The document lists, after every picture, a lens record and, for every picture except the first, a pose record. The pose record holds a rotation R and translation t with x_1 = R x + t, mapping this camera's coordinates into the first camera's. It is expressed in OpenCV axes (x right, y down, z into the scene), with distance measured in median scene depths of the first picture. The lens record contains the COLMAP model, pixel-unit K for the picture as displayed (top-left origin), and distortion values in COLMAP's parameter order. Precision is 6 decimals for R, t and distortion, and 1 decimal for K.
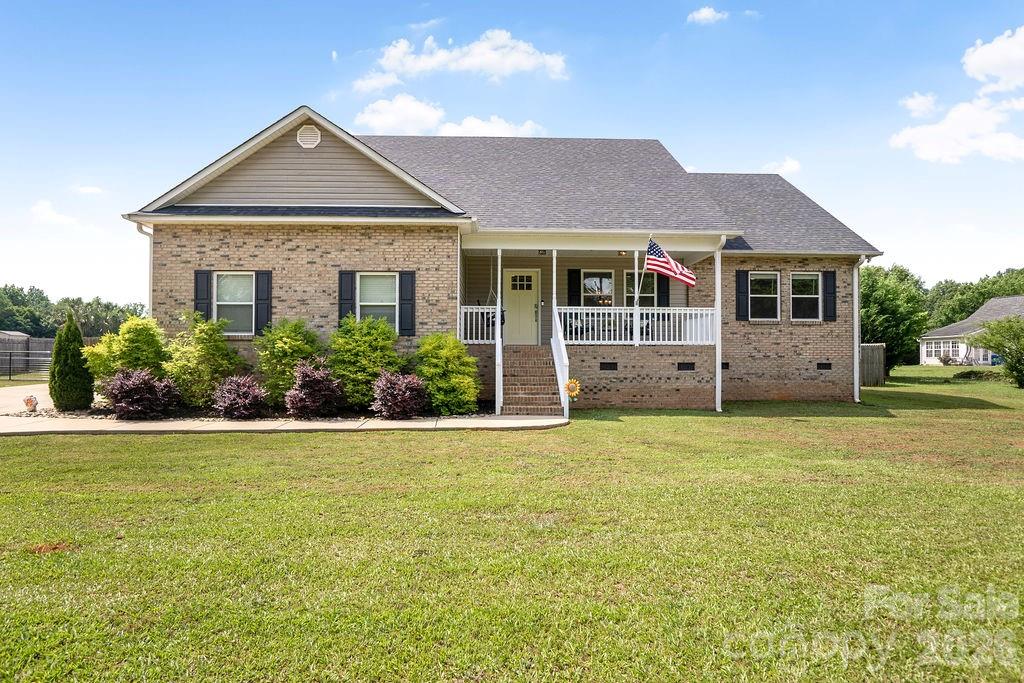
lens RADIAL K [[608.4, 0, 511.9], [0, 608.4, 361.3], [0, 0, 1]] dist [-0.019352, -0.000037]
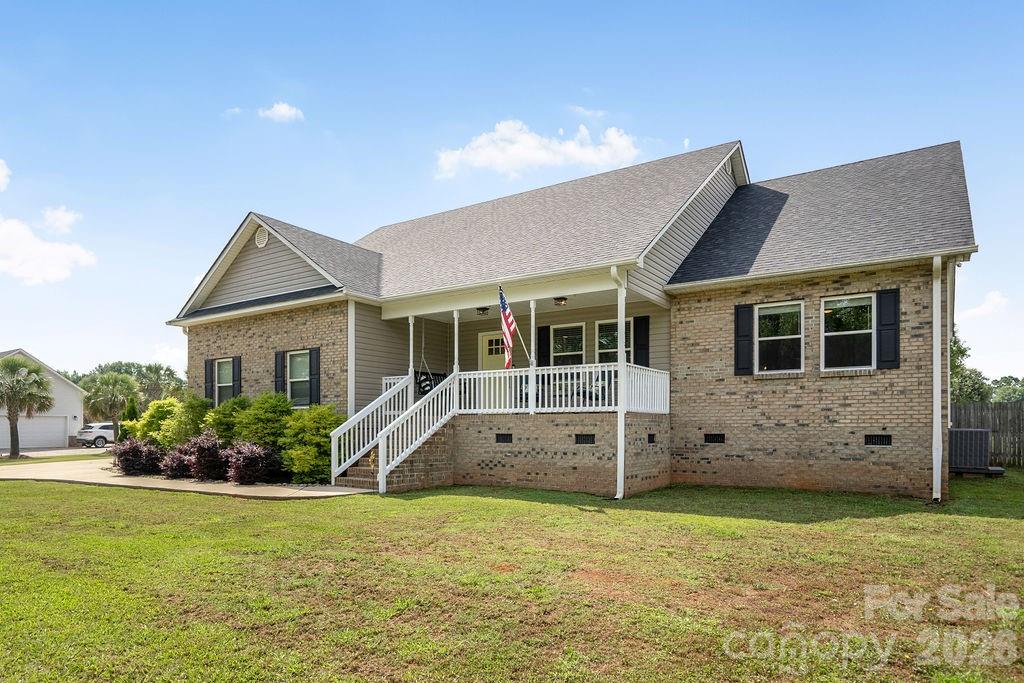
lens RADIAL K [[625.6, 0, 512.0], [0, 625.6, 432.7], [0, 0, 1]] dist [0.000877, -0.000724]
pose [[0.815460, 0.001915, -0.578811, 0.636027], [0.002438, 0.999974, 0.006744, -0.005194], [0.578809, -0.006910, 0.815434, 0.257924]]
